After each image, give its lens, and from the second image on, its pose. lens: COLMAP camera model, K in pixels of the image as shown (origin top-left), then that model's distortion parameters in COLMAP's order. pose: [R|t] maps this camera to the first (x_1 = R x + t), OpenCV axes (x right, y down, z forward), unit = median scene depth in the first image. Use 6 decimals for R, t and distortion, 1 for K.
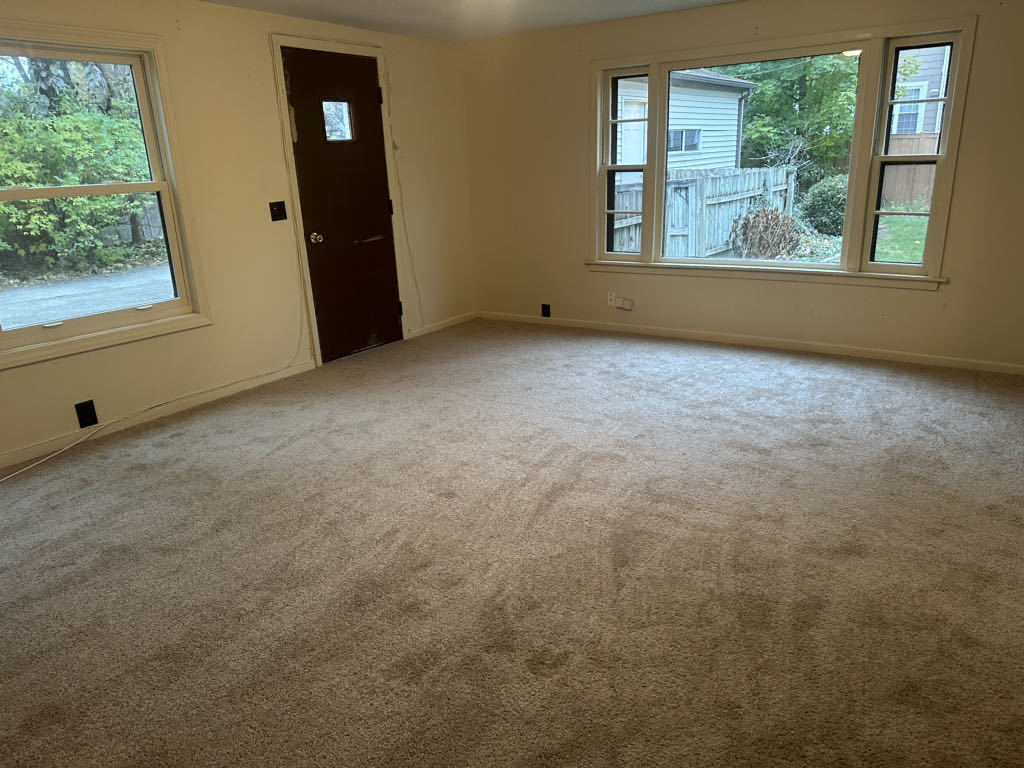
lens RADIAL K [[732.5, 0, 515.9], [0, 732.5, 379.4], [0, 0, 1]] dist [0.082203, -0.040319]
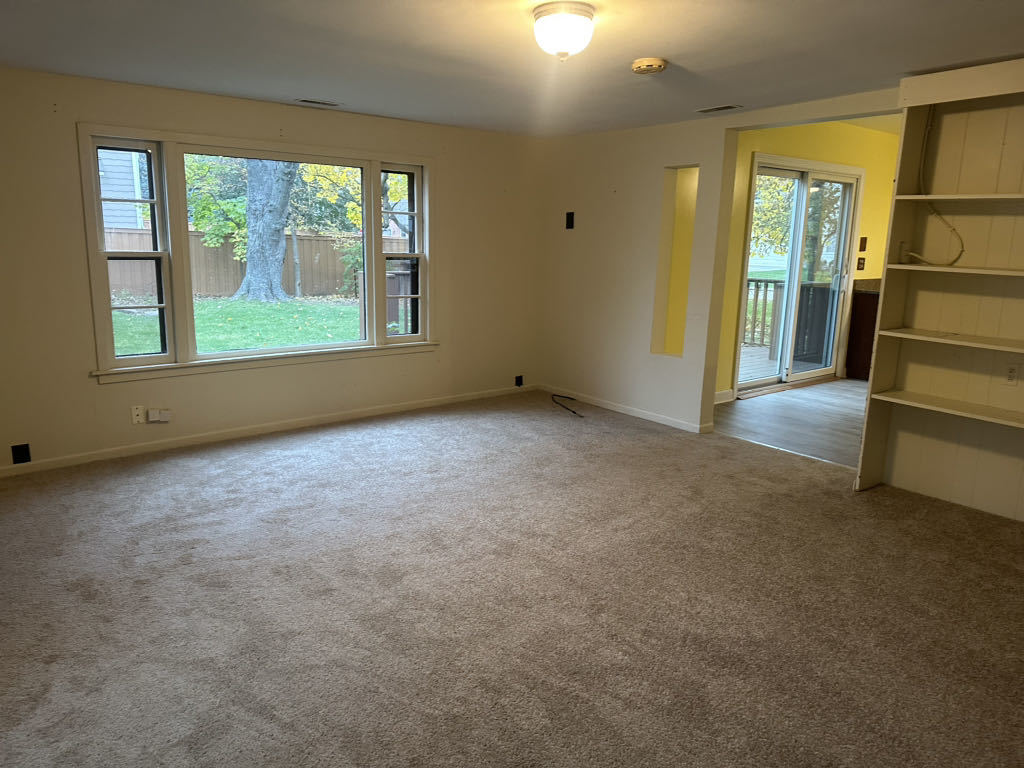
lens RADIAL K [[732.5, 0, 506.6], [0, 732.5, 380.9], [0, 0, 1]] dist [0.082203, -0.040319]
pose [[0.268214, -0.146241, 0.952195, -0.616712], [0.258502, 0.963087, 0.075099, -0.120803], [-0.928029, 0.226002, 0.296117, 0.463068]]
